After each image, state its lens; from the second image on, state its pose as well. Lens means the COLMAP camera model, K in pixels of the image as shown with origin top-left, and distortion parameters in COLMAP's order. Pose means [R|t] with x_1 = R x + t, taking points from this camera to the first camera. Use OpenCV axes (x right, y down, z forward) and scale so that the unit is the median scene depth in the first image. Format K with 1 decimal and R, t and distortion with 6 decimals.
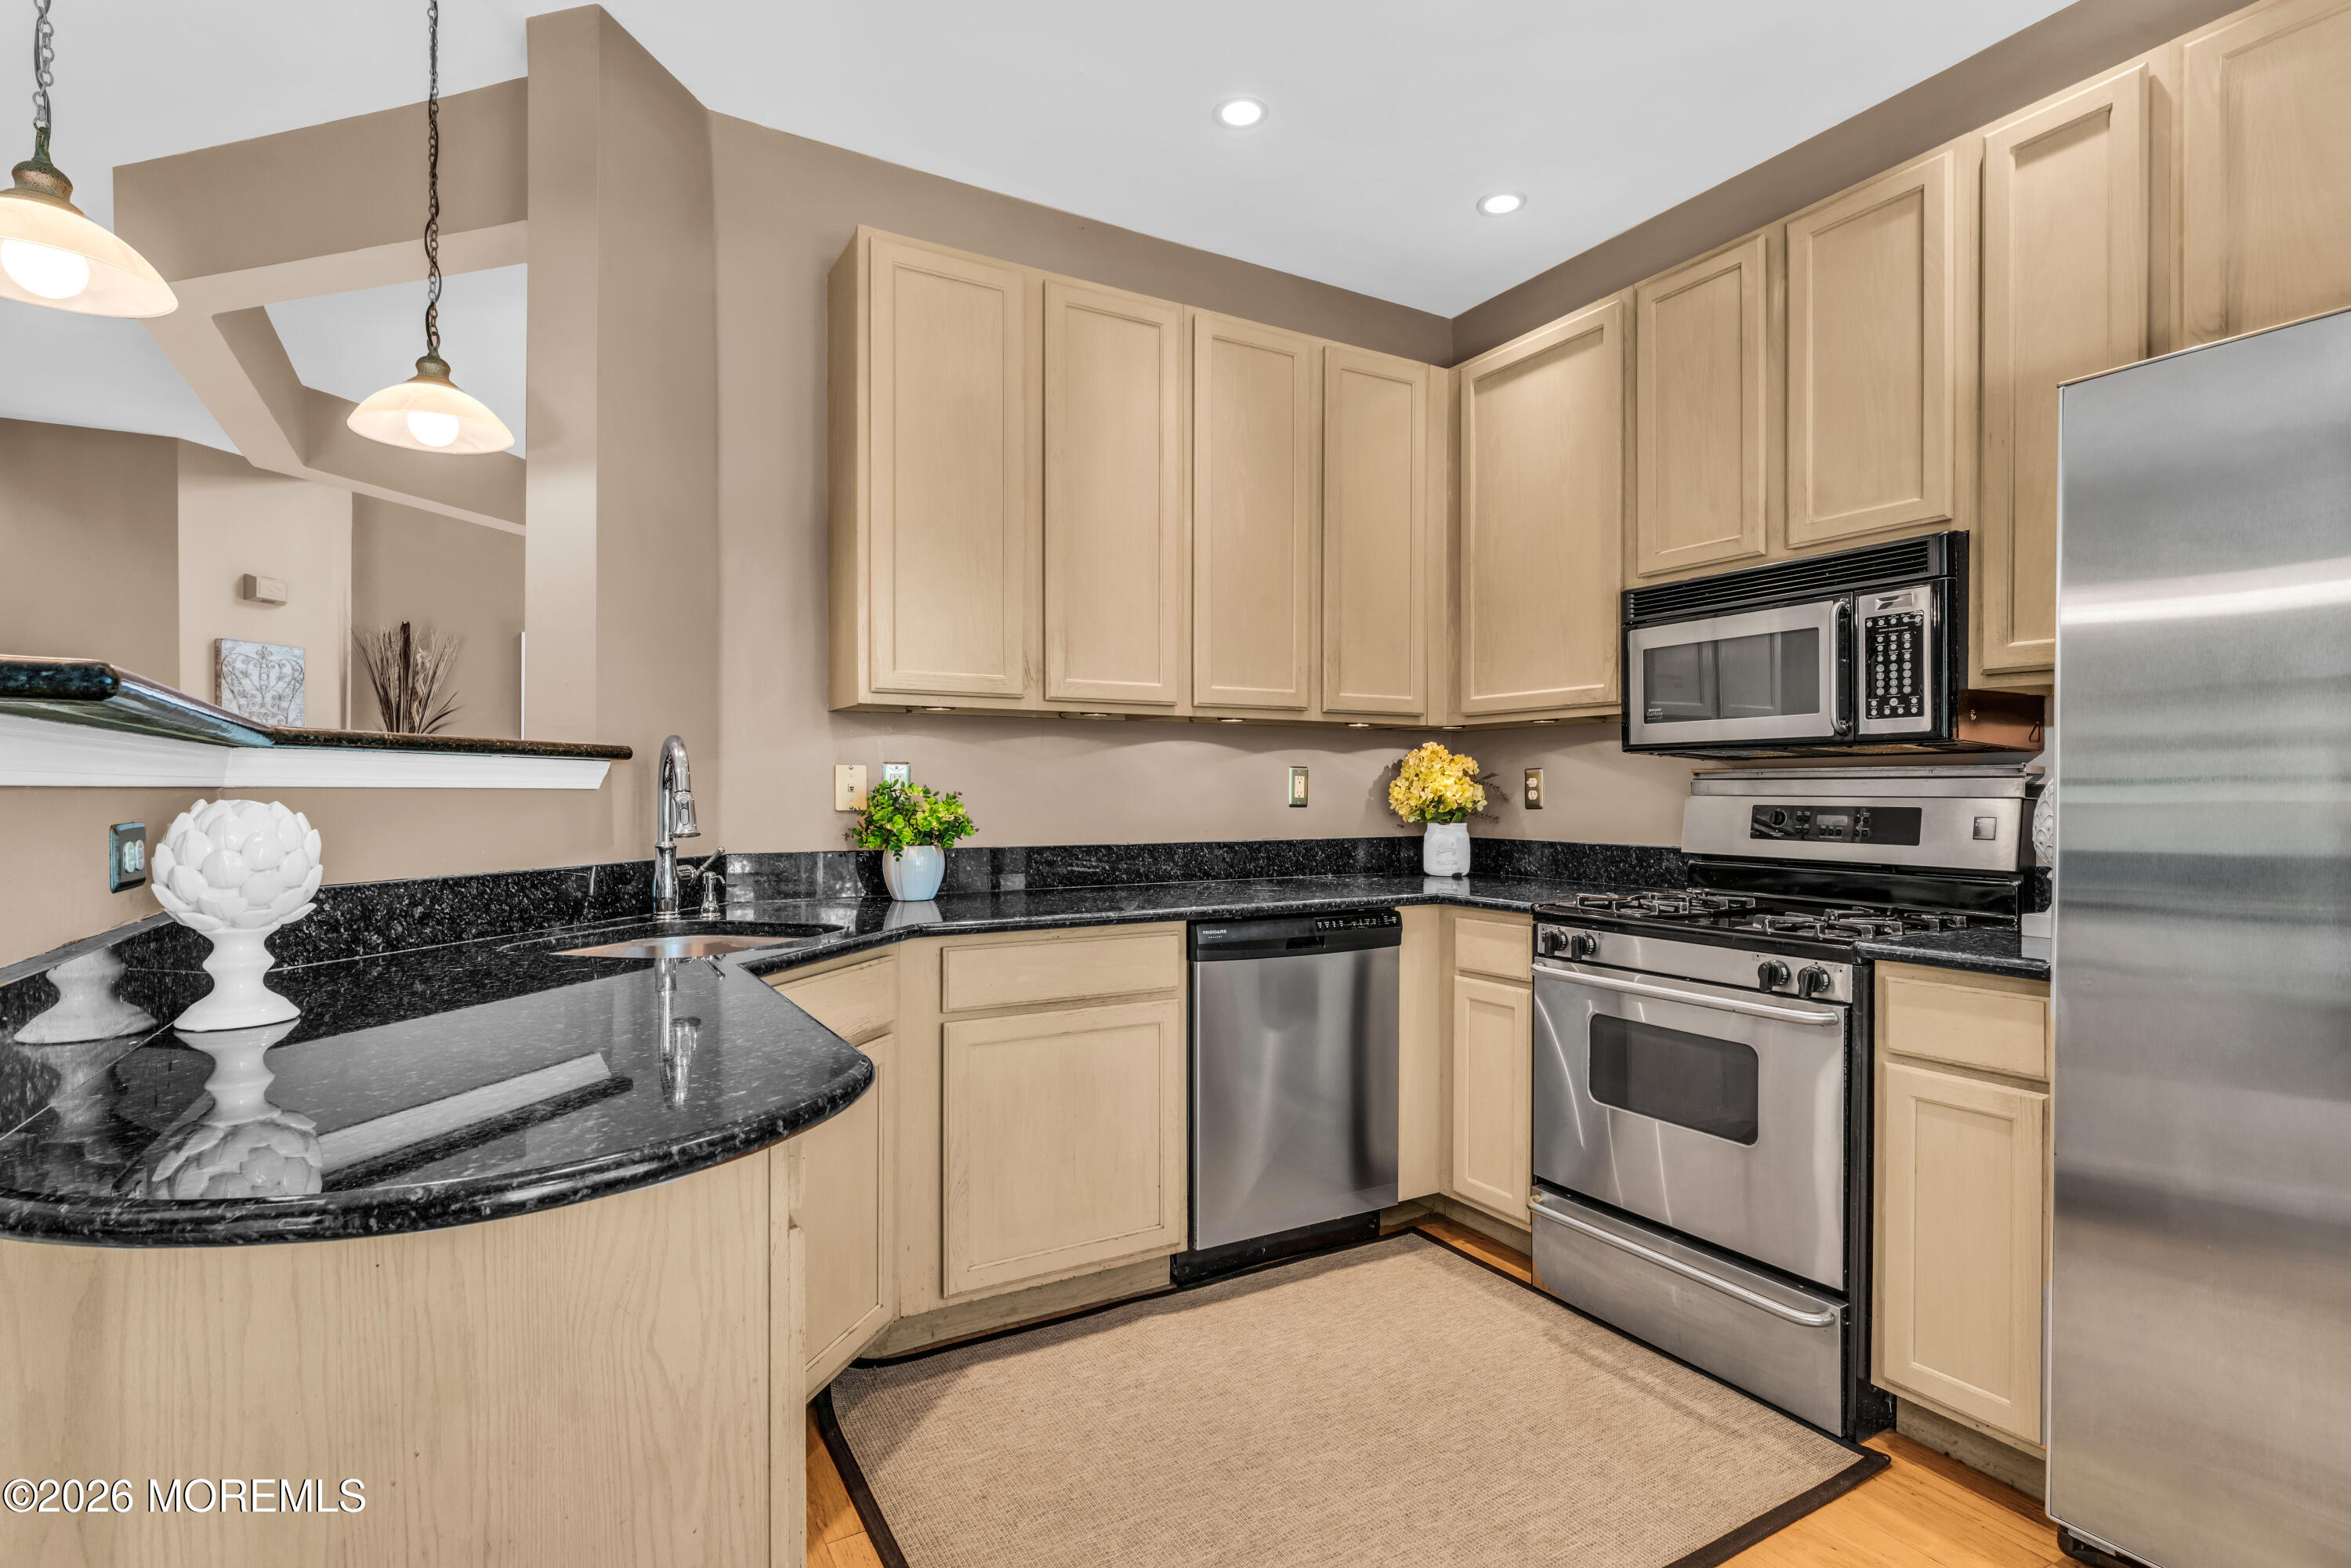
lens RADIAL K [[1134.9, 0, 1182.0], [0, 1134.9, 789.3], [0, 0, 1]] dist [-0.000834, -0.000429]
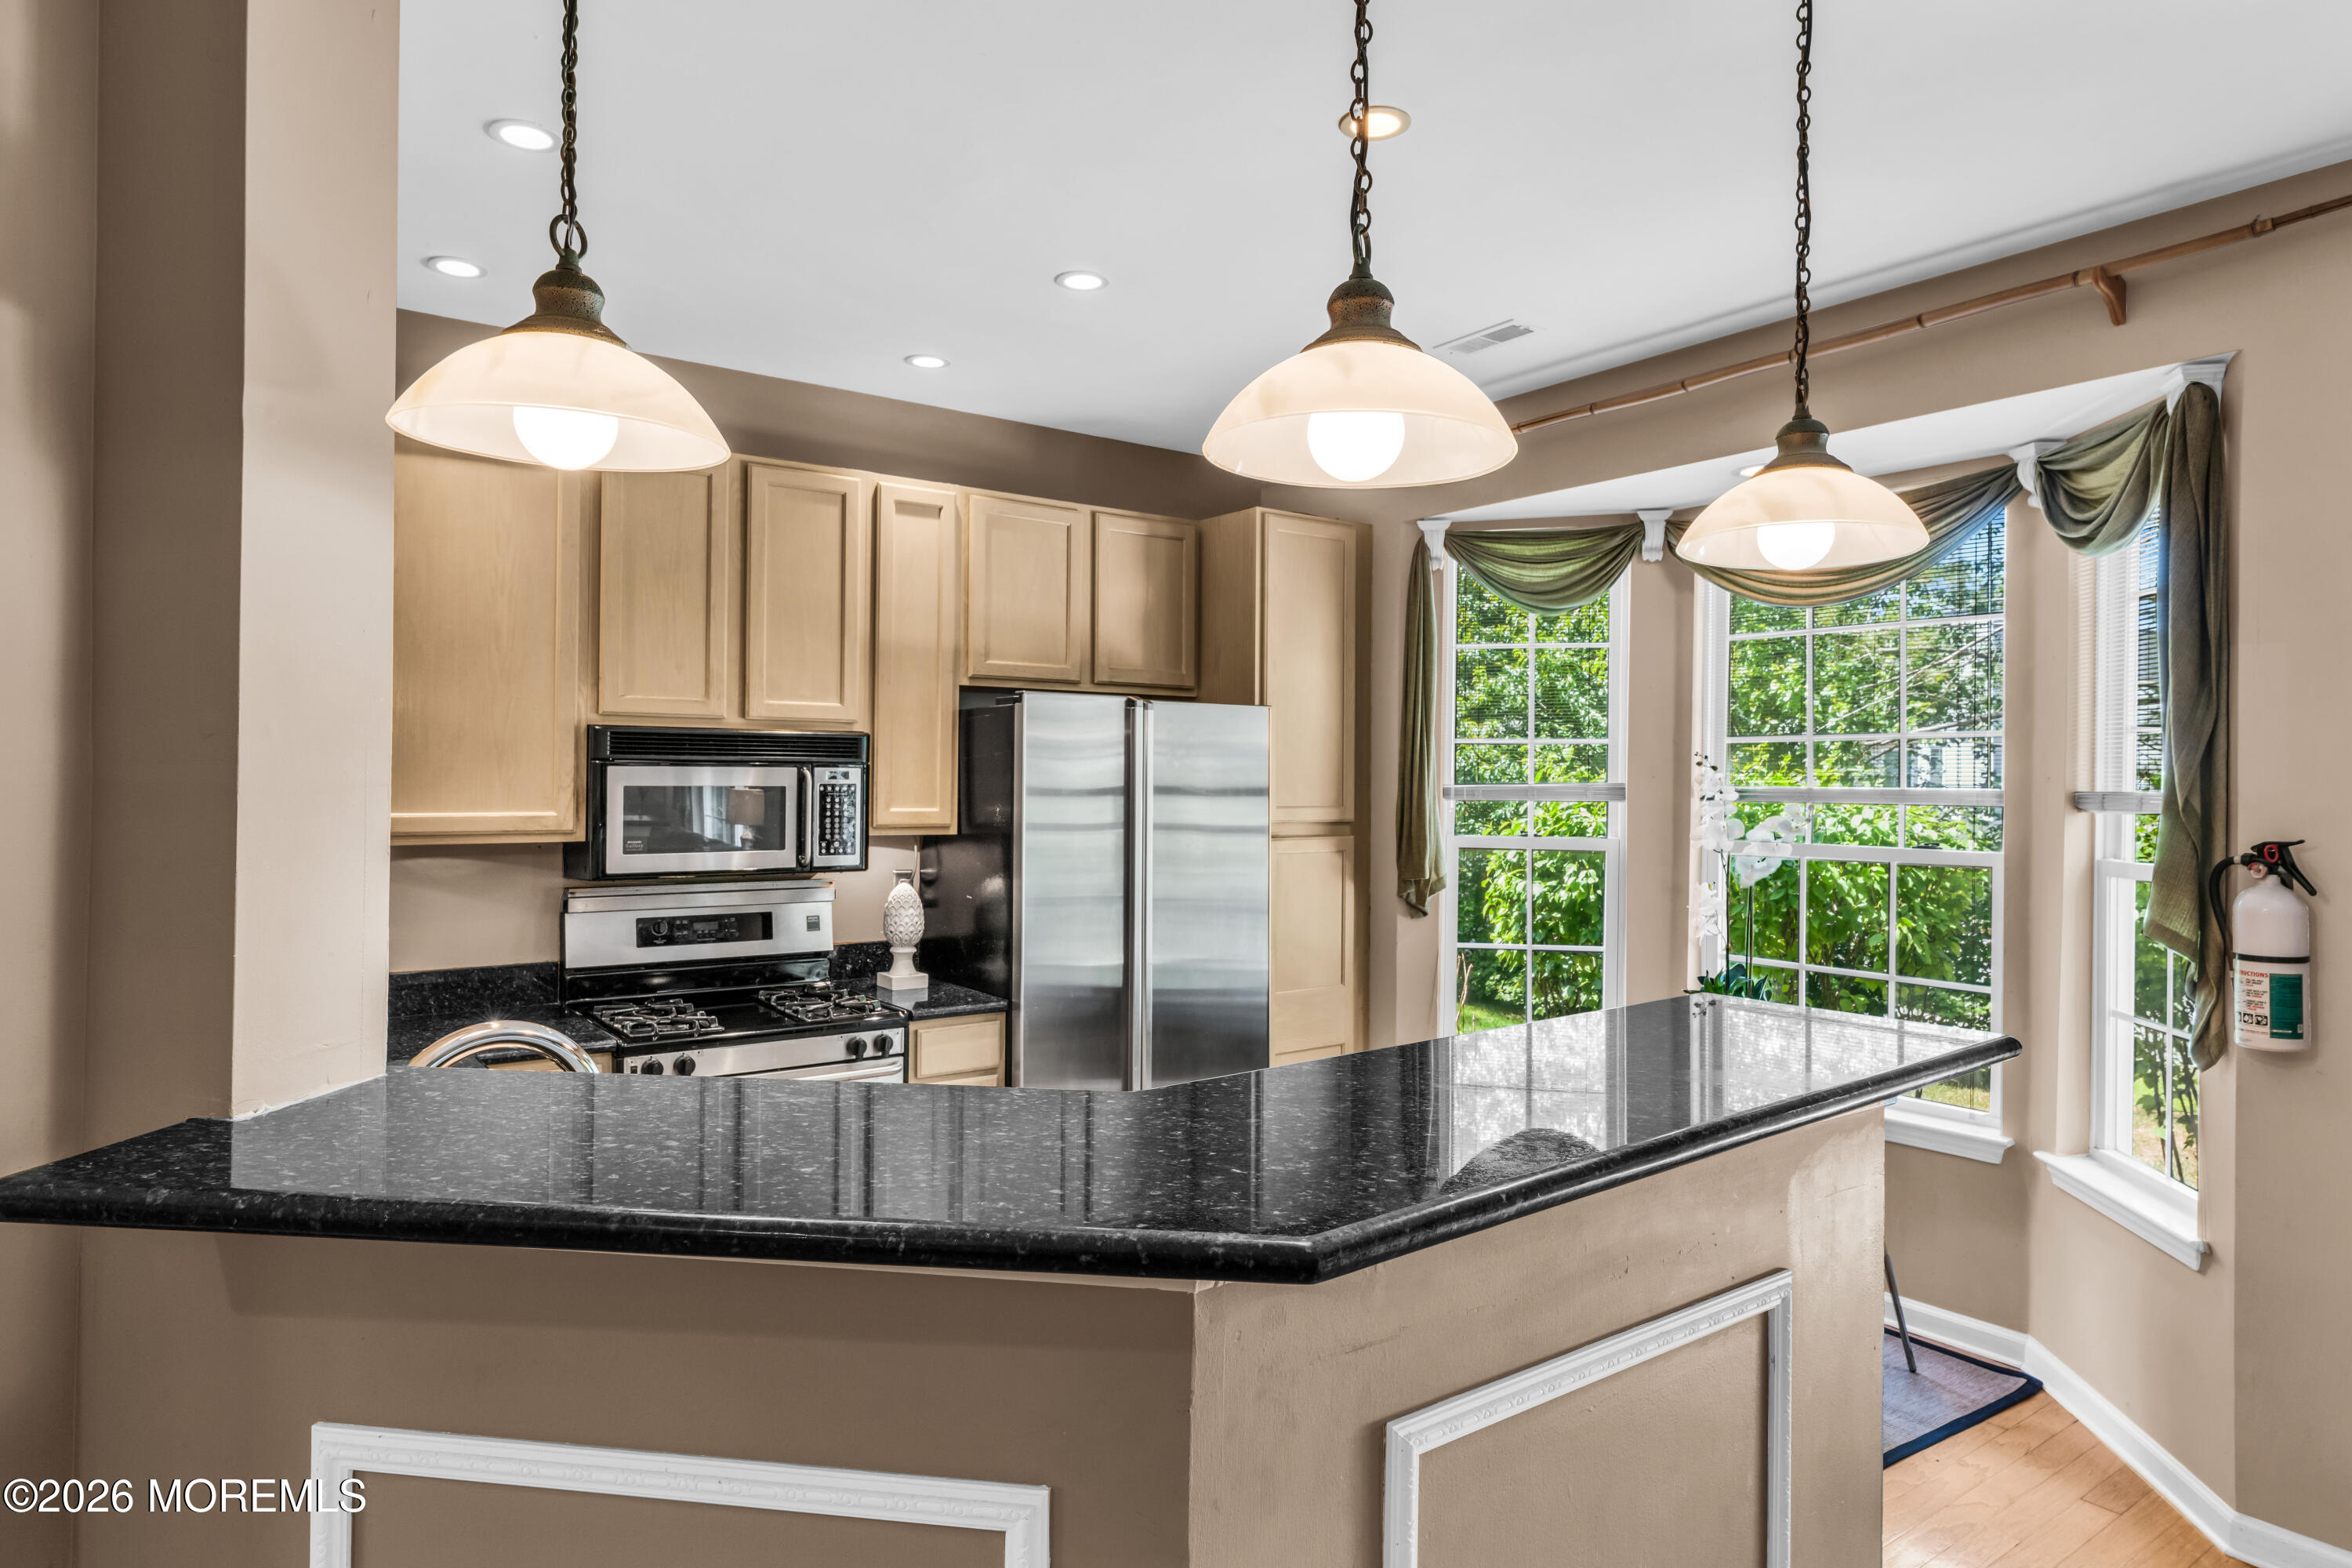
lens RADIAL K [[1351.6, 0, 1177.8], [0, 1351.6, 779.3], [0, 0, 1]] dist [-0.001973, -0.000448]
pose [[-0.102392, -0.004758, 0.994733, -0.916739], [-0.010612, 0.999937, 0.003691, -0.138453], [-0.994687, -0.010178, -0.102436, 0.600795]]
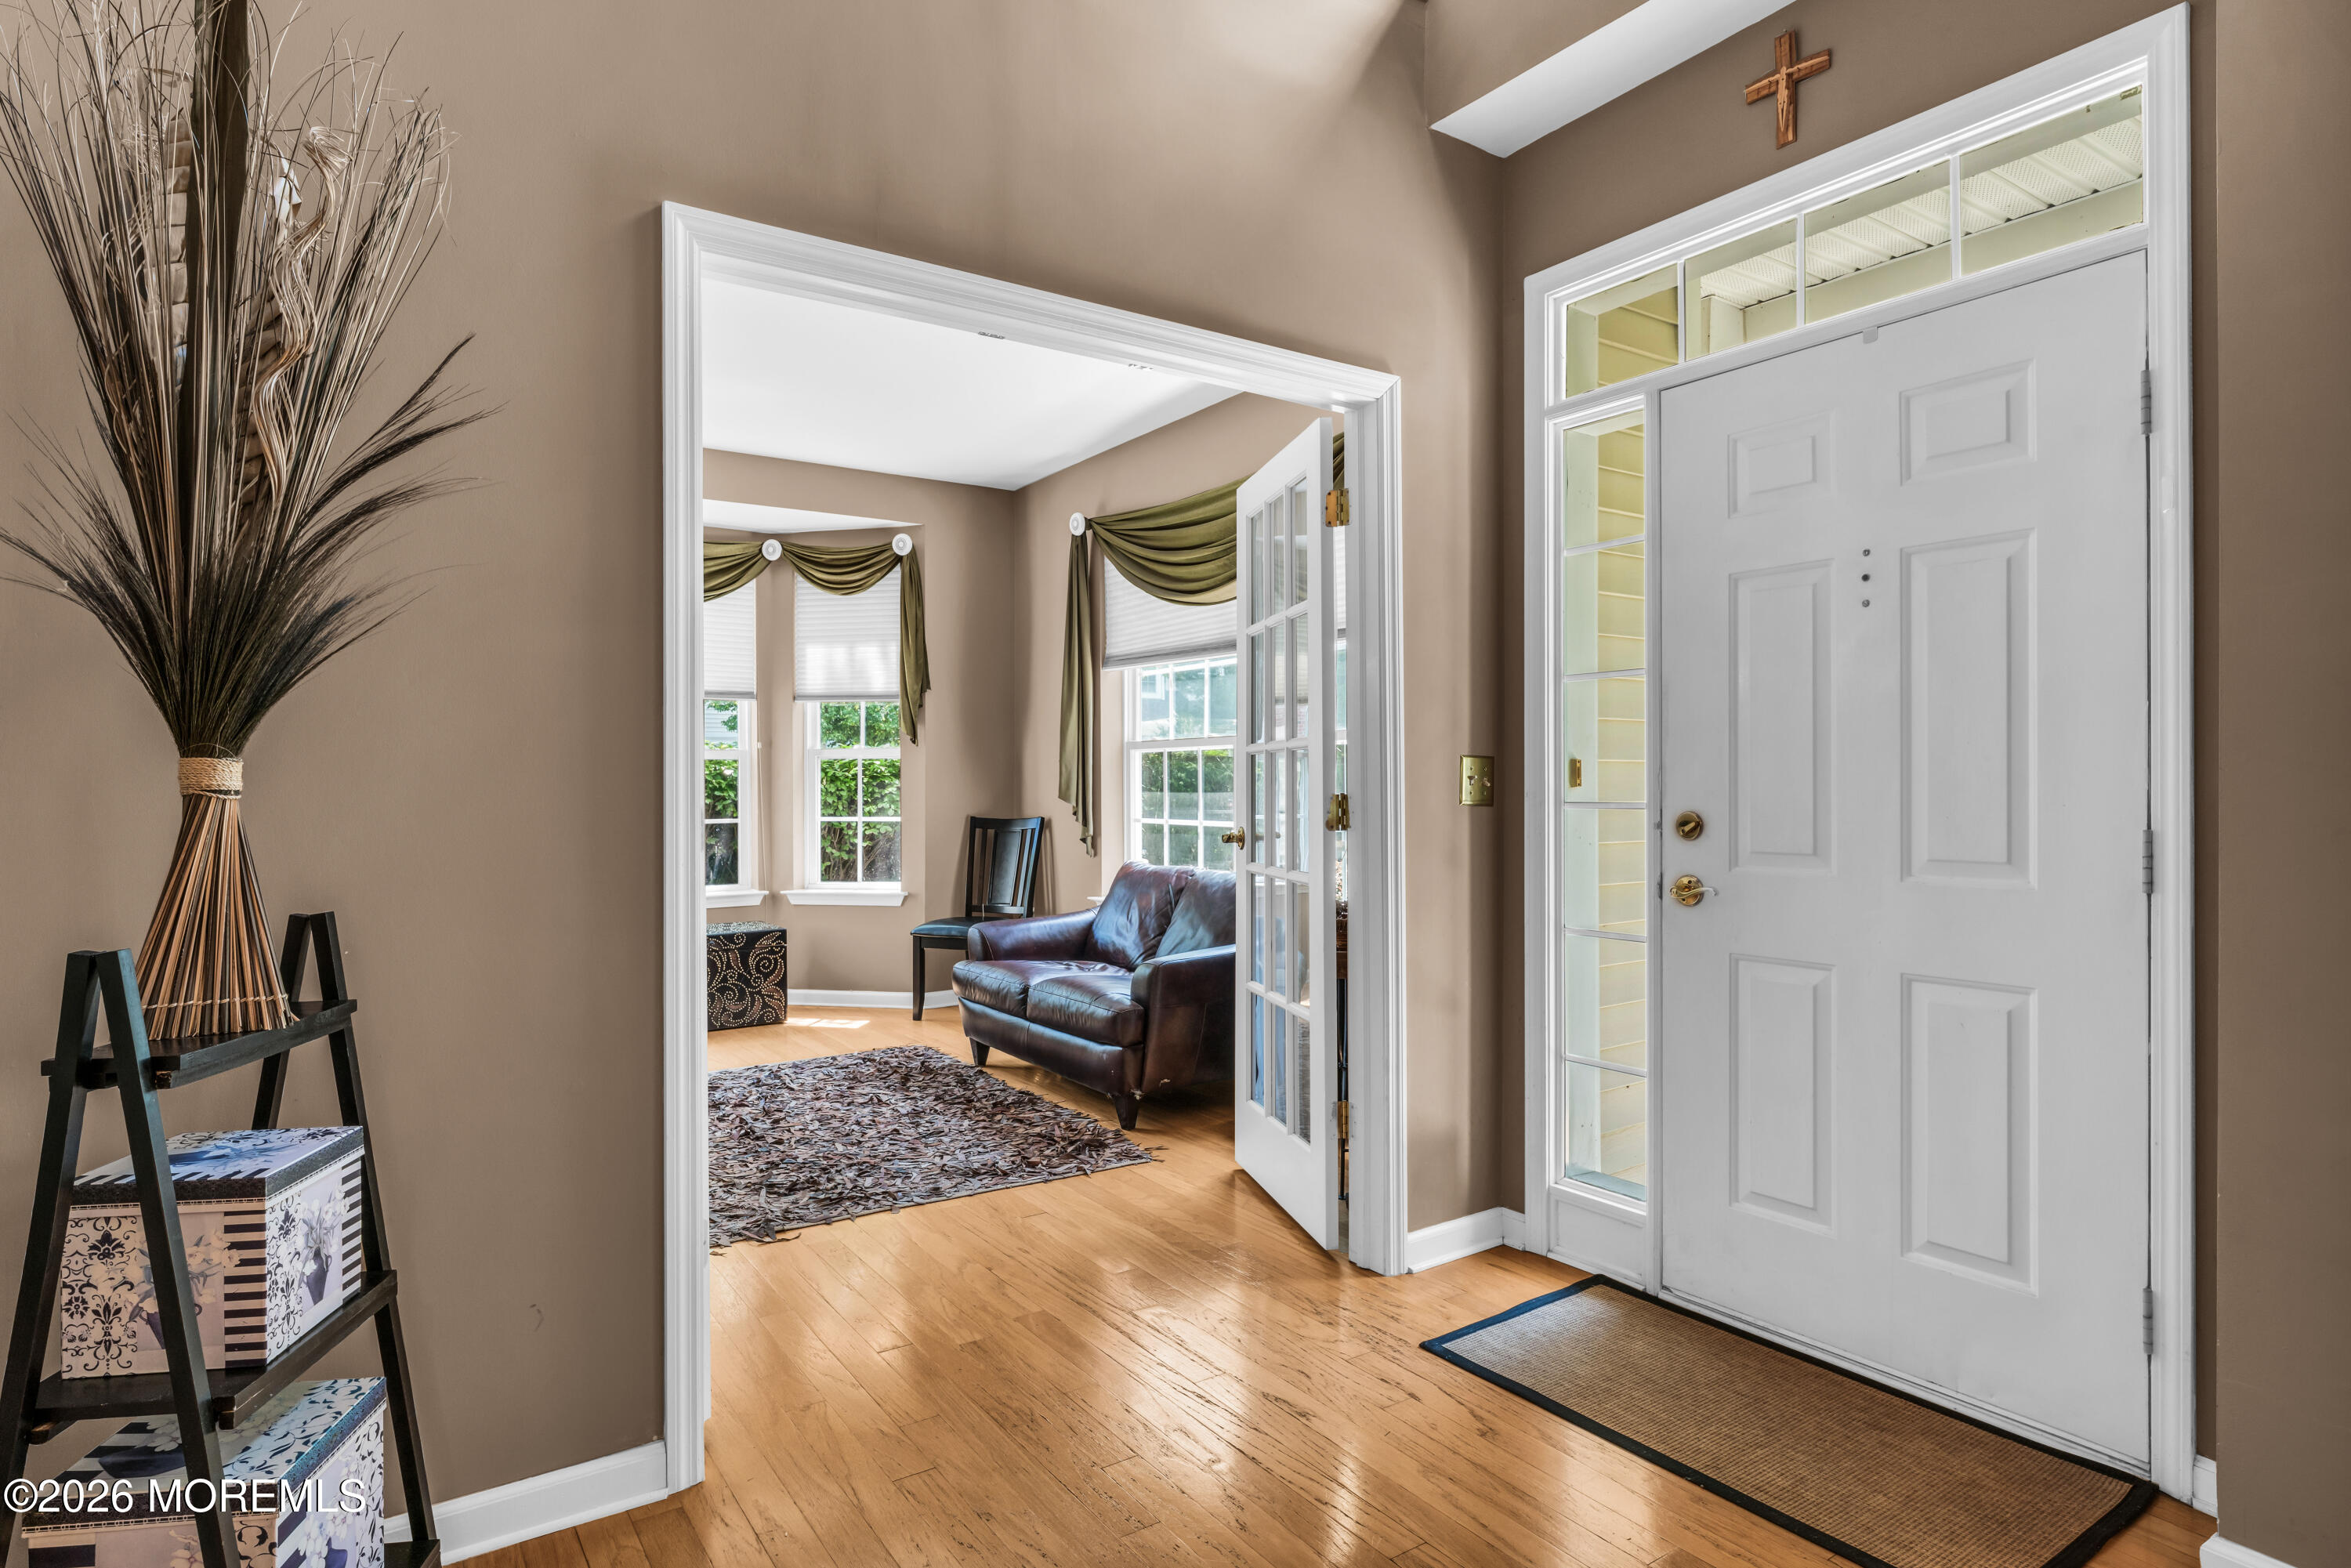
lens RADIAL K [[1261.2, 0, 1175.5], [0, 1261.2, 787.2], [0, 0, 1]] dist [0.006421, 0.003672]
pose [[0.997445, -0.004297, 0.071315, -1.191800], [0.004125, 0.999988, 0.002559, 0.001680], [-0.071325, -0.002259, 0.997451, 1.706614]]
